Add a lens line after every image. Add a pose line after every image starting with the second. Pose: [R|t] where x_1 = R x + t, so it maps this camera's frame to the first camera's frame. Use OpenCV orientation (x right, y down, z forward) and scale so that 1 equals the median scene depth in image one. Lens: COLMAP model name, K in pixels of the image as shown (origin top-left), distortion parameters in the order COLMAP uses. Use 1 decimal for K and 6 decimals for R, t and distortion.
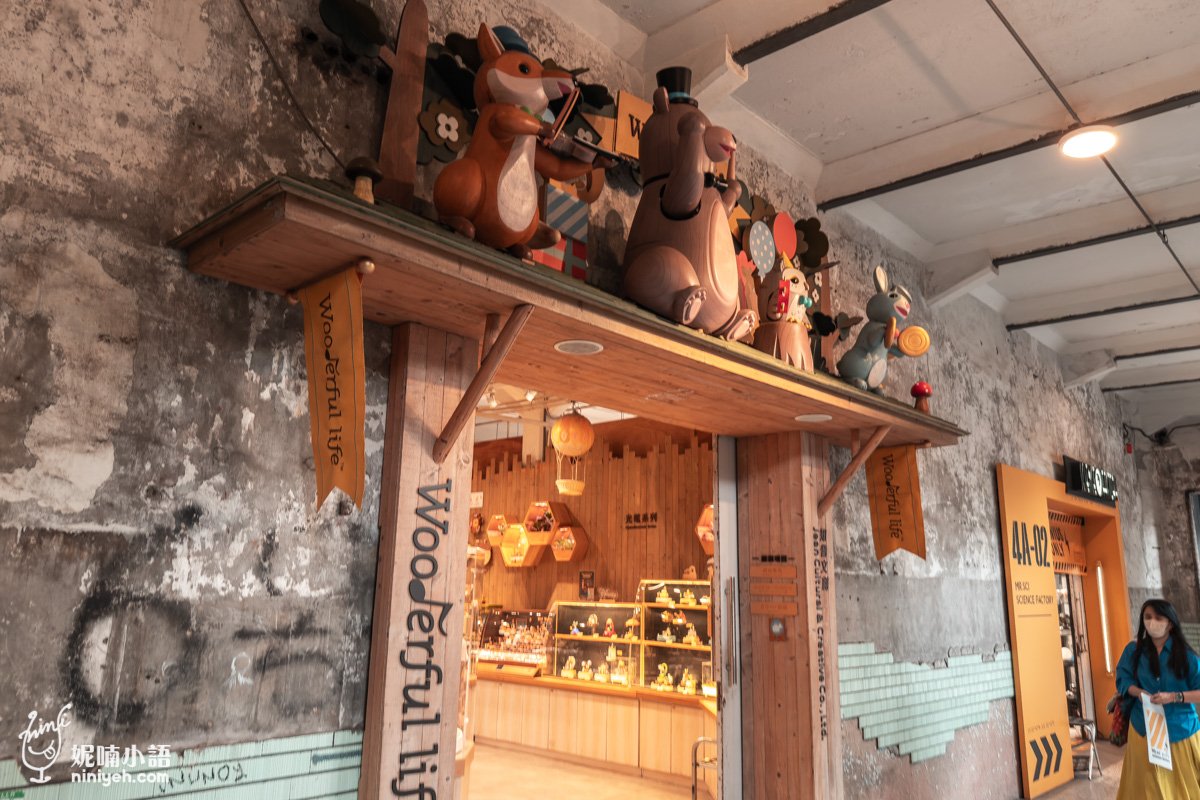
lens RADIAL K [[851.4, 0, 598.8], [0, 851.4, 393.3], [0, 0, 1]] dist [0.001266, -0.003426]
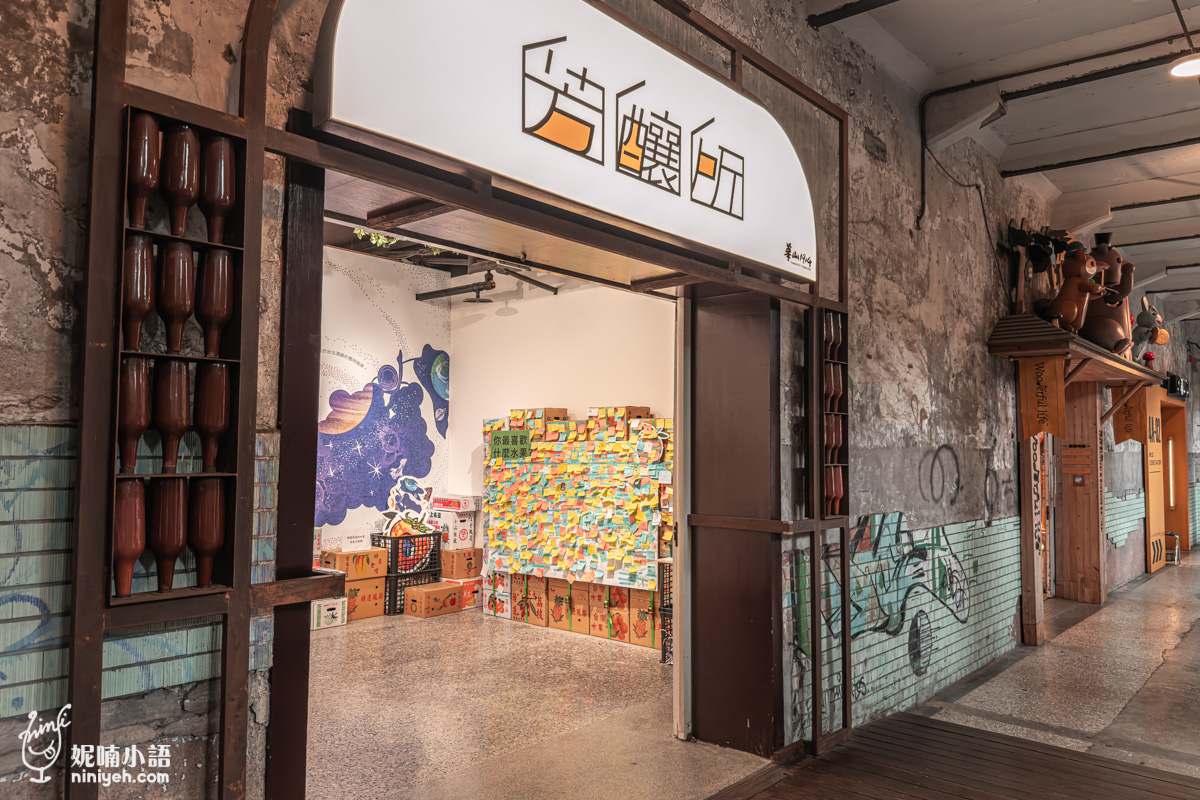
lens RADIAL K [[851.4, 0, 600.2], [0, 851.4, 405.9], [0, 0, 1]] dist [0.001266, -0.003426]
pose [[0.998889, -0.017794, 0.043643, -0.979055], [0.010307, 0.986052, 0.166120, -0.235493], [-0.045990, -0.165485, 0.985139, -0.873786]]
